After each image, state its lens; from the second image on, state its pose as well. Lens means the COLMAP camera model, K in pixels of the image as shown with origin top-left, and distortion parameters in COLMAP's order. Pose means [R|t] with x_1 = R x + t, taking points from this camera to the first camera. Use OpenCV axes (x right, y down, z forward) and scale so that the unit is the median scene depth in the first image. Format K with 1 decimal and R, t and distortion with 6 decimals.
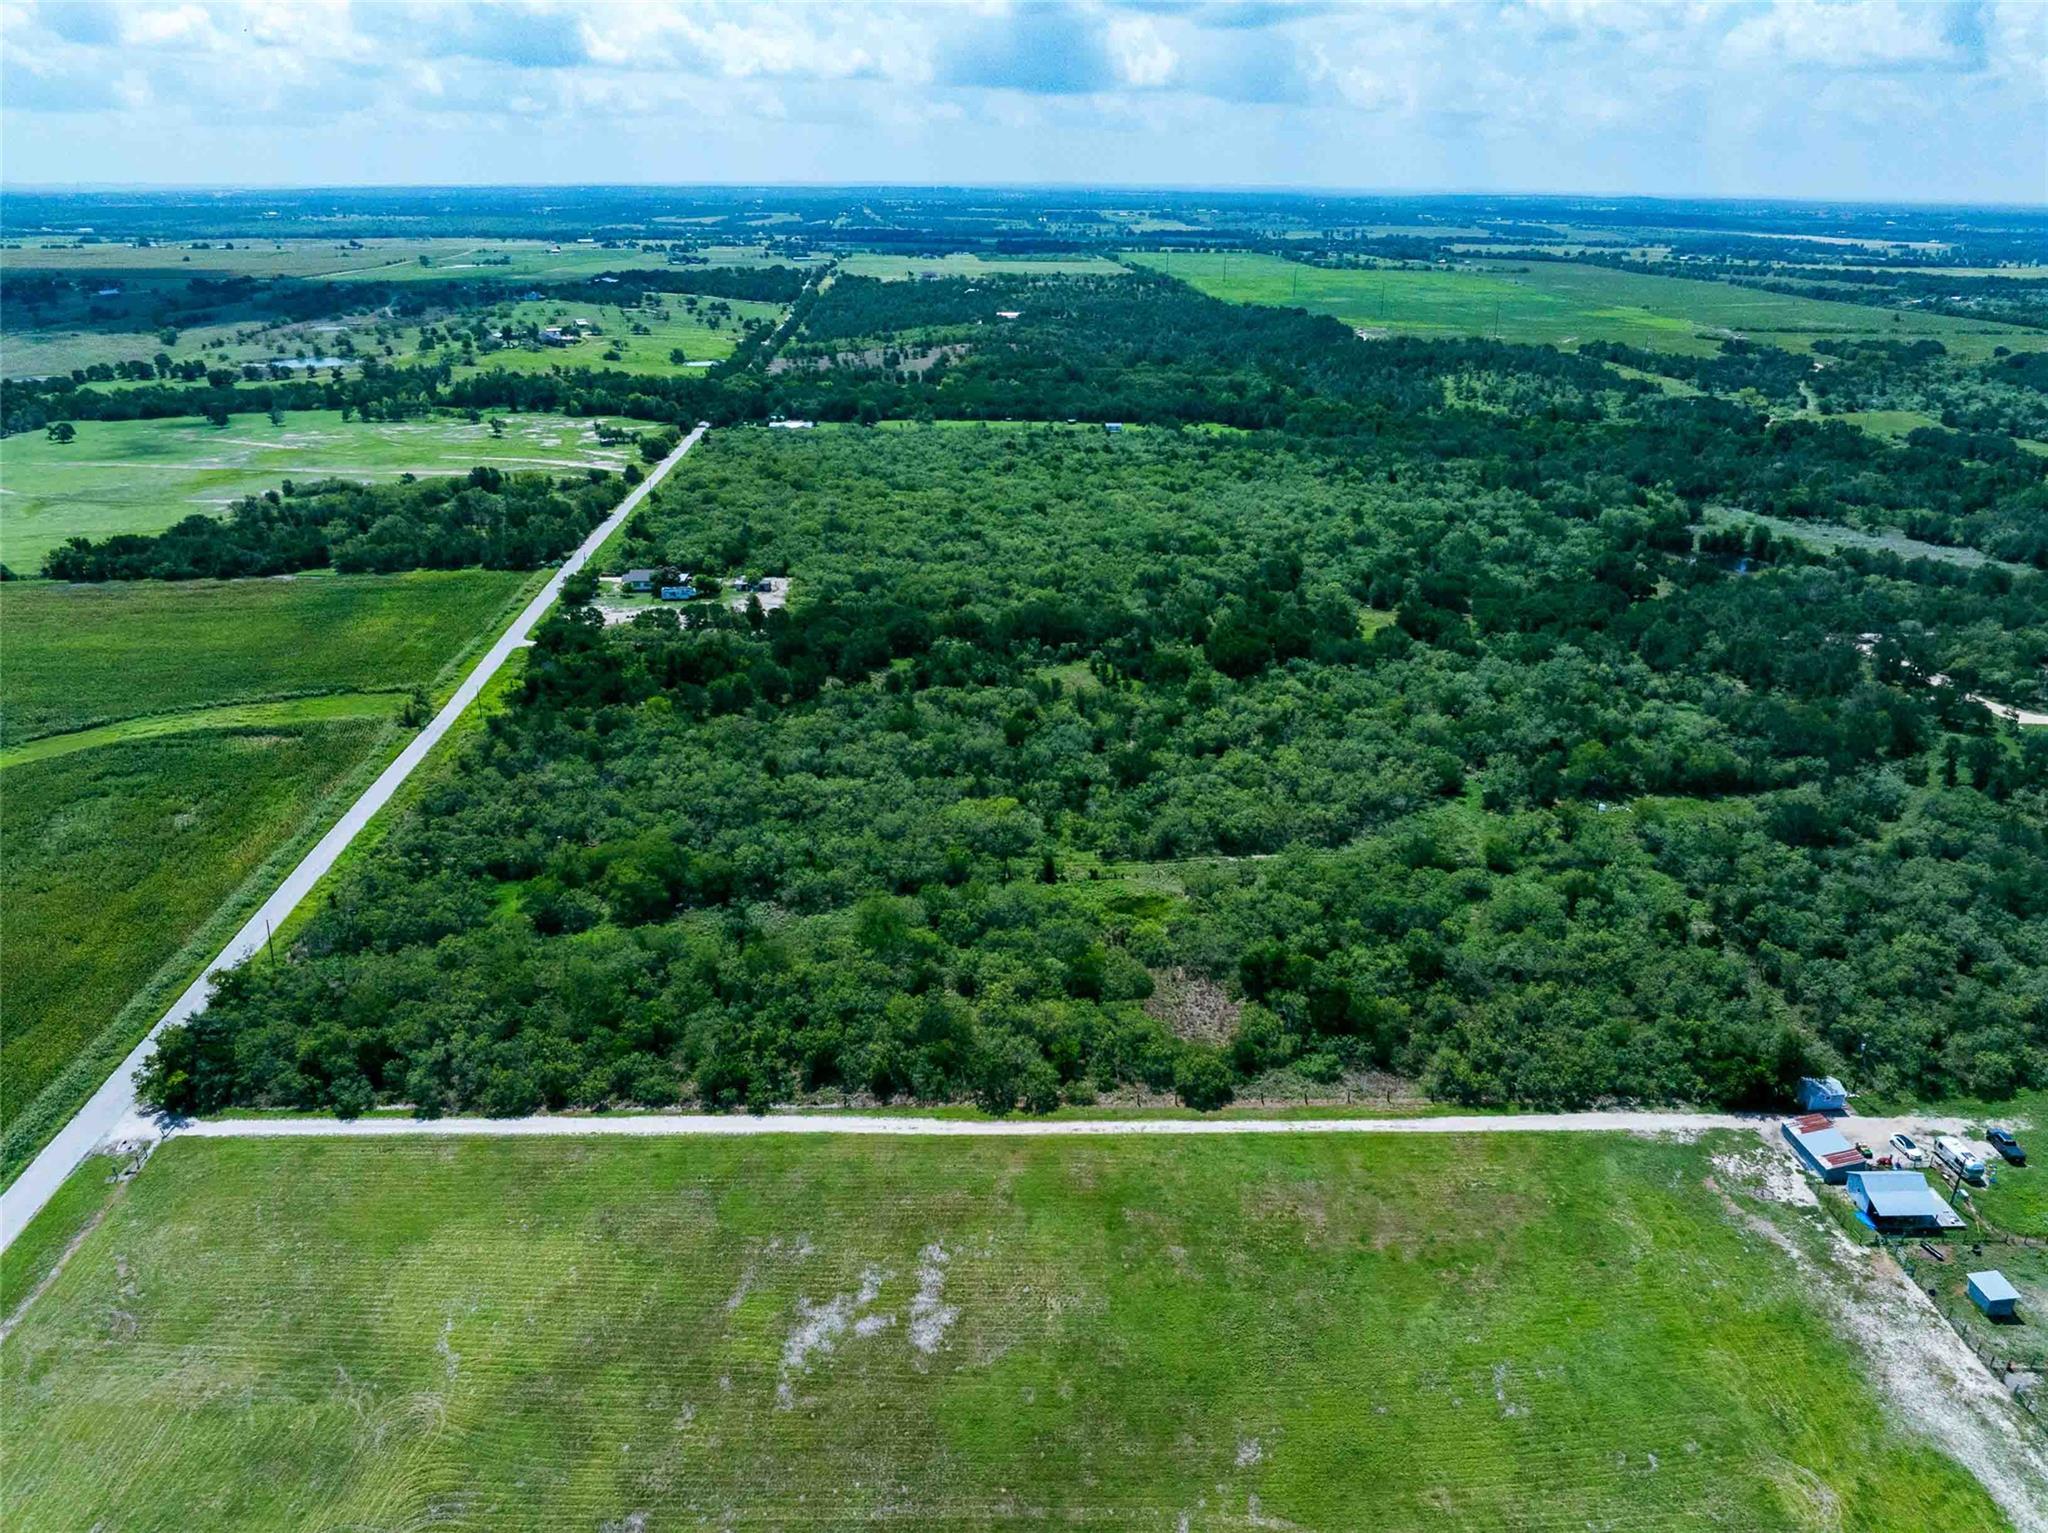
lens RADIAL K [[1420.6, 0, 1023.6], [0, 1420.6, 827.7], [0, 0, 1]] dist [-0.046177, 0.002425]
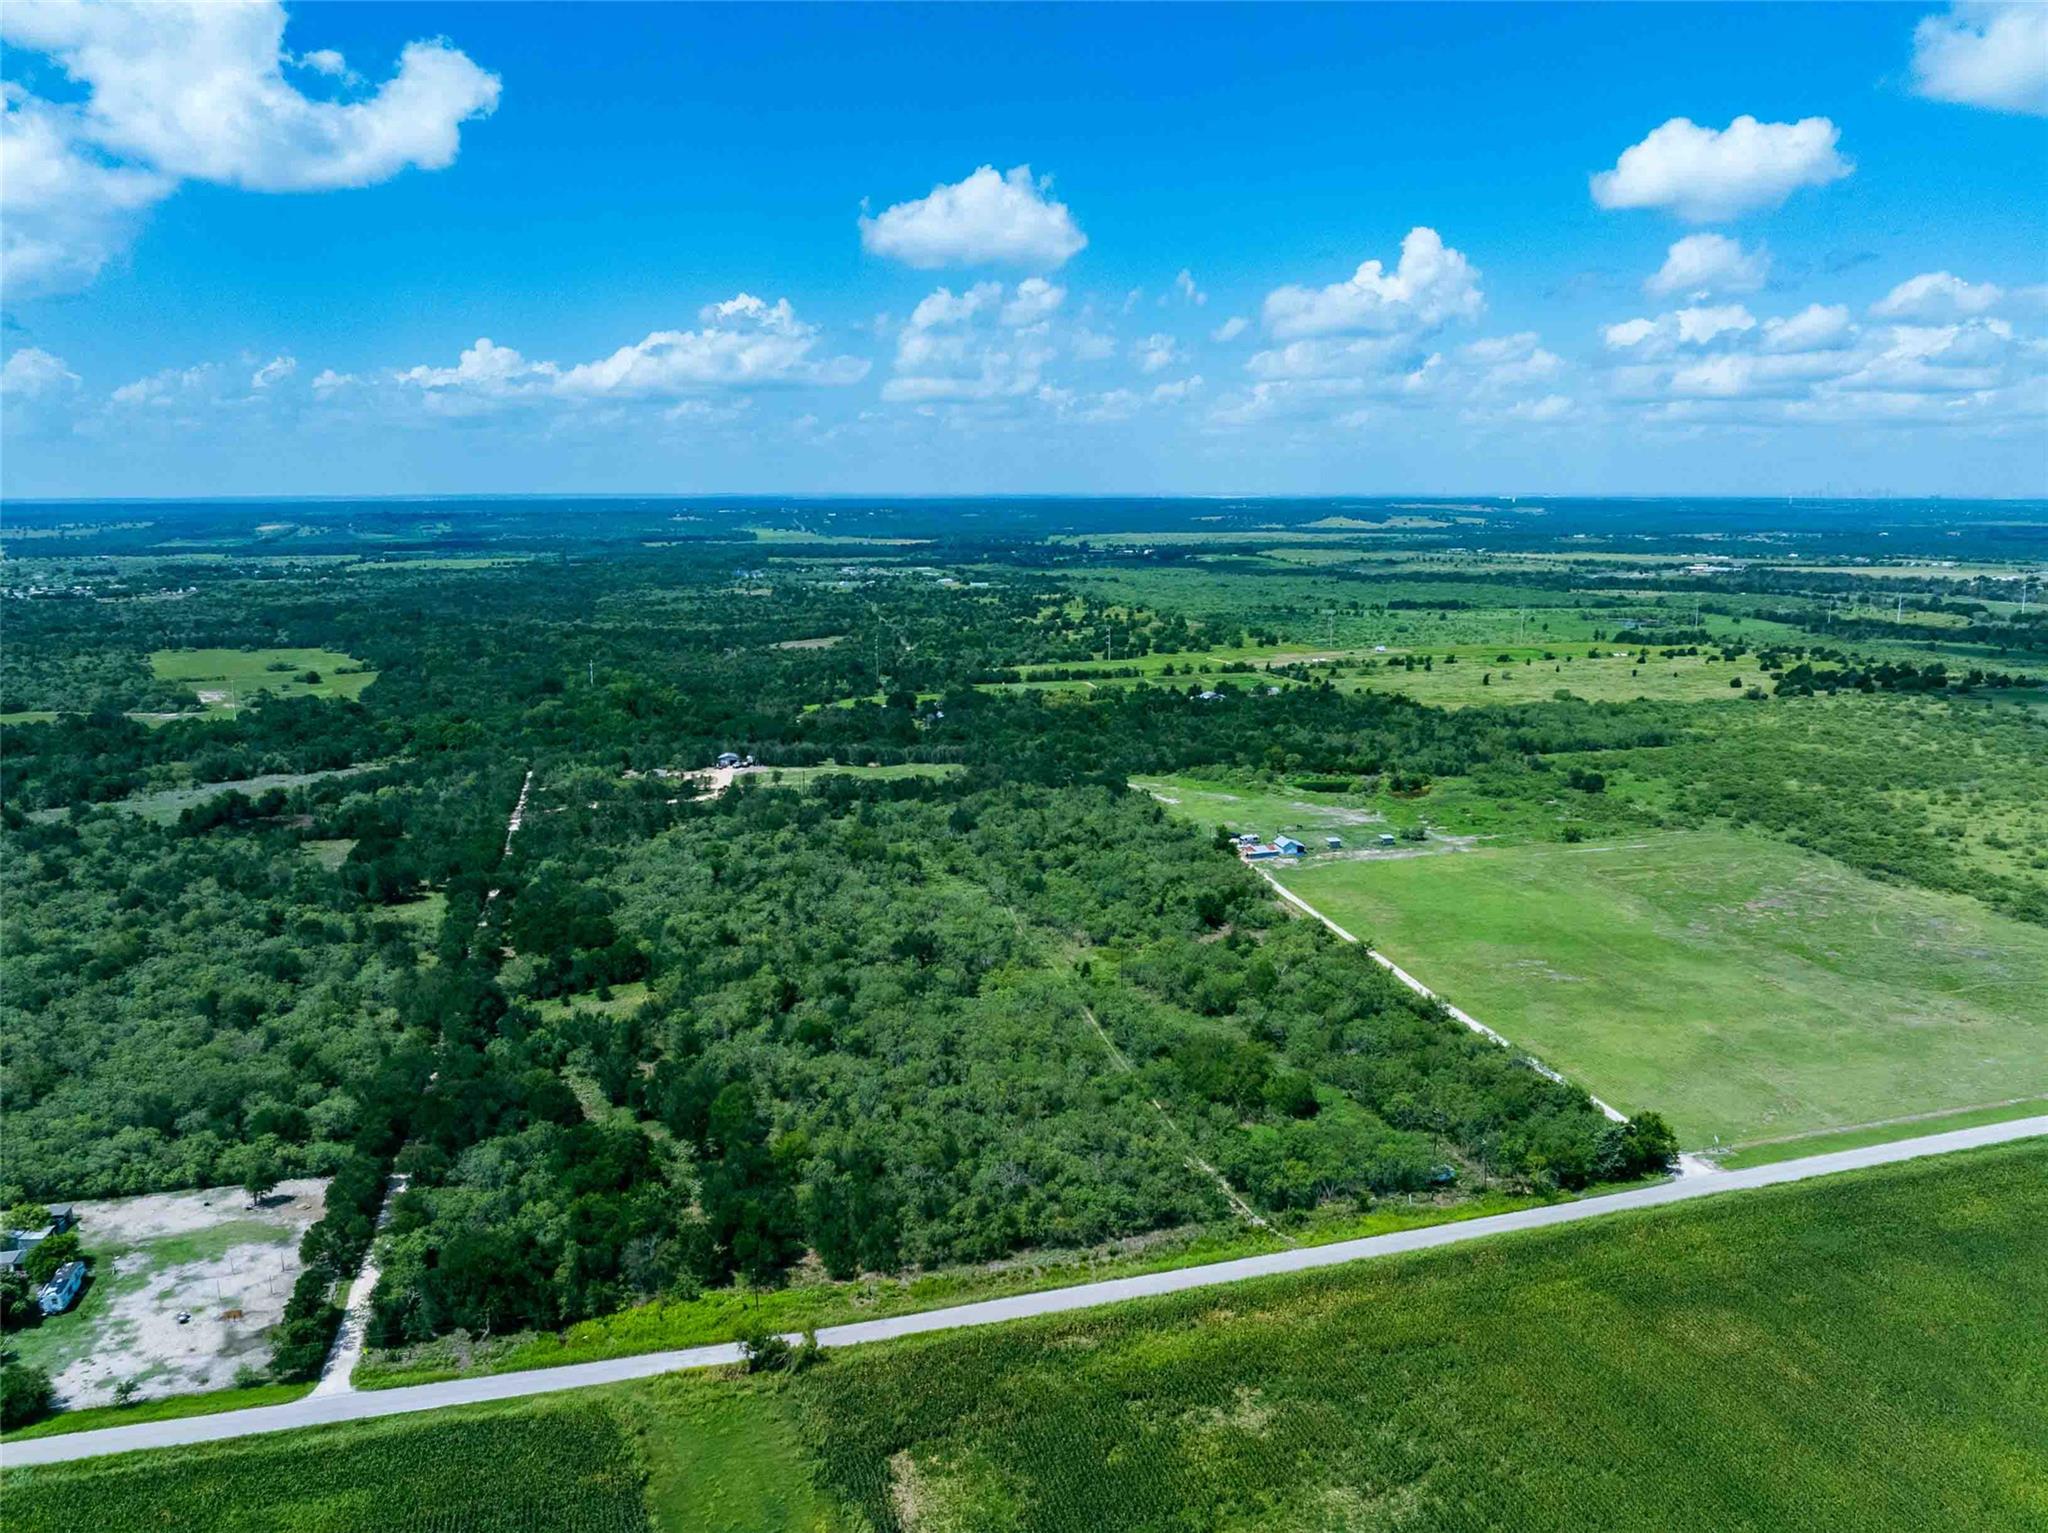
lens RADIAL K [[1433.8, 0, 1035.1], [0, 1433.8, 758.9], [0, 0, 1]] dist [-0.037193, -0.001787]
pose [[-0.205320, -0.185314, 0.960990, -1.662834], [0.407534, 0.876543, 0.256101, -0.691778], [-0.889809, 0.444219, -0.104451, 1.465127]]
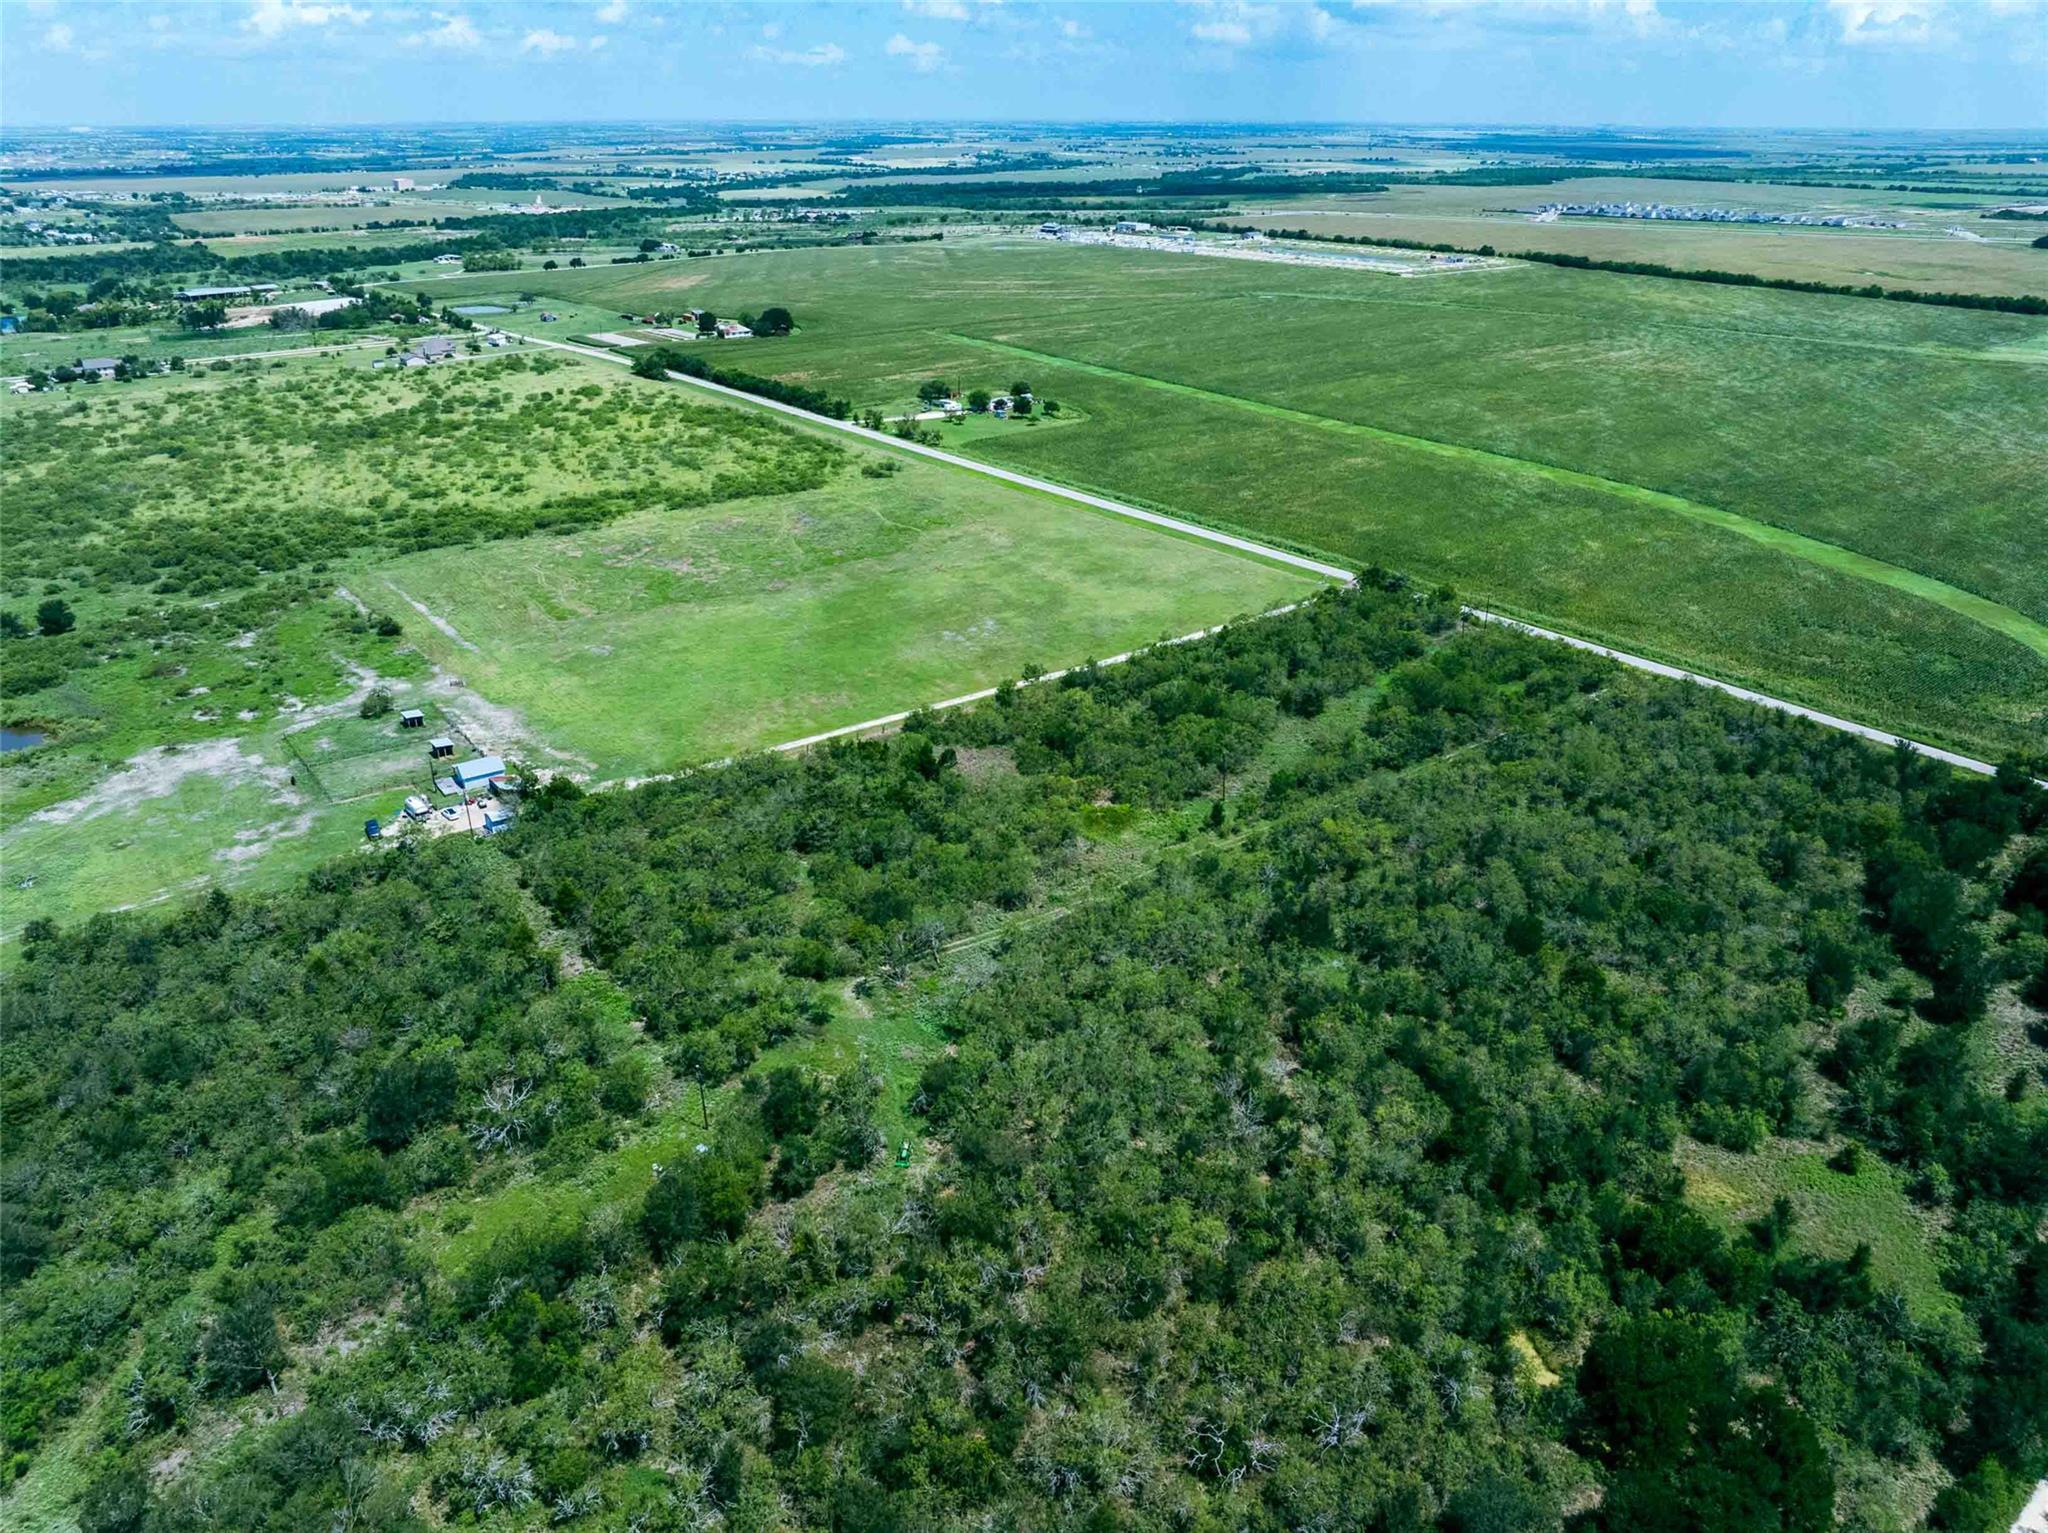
lens RADIAL K [[1451.6, 0, 1033.5], [0, 1451.6, 732.8], [0, 0, 1]] dist [-0.063109, 0.036090]
pose [[-0.812525, 0.224121, -0.538120, 0.869345], [-0.246996, 0.703803, 0.666074, -0.871182], [0.528011, 0.674115, -0.516501, 1.890139]]
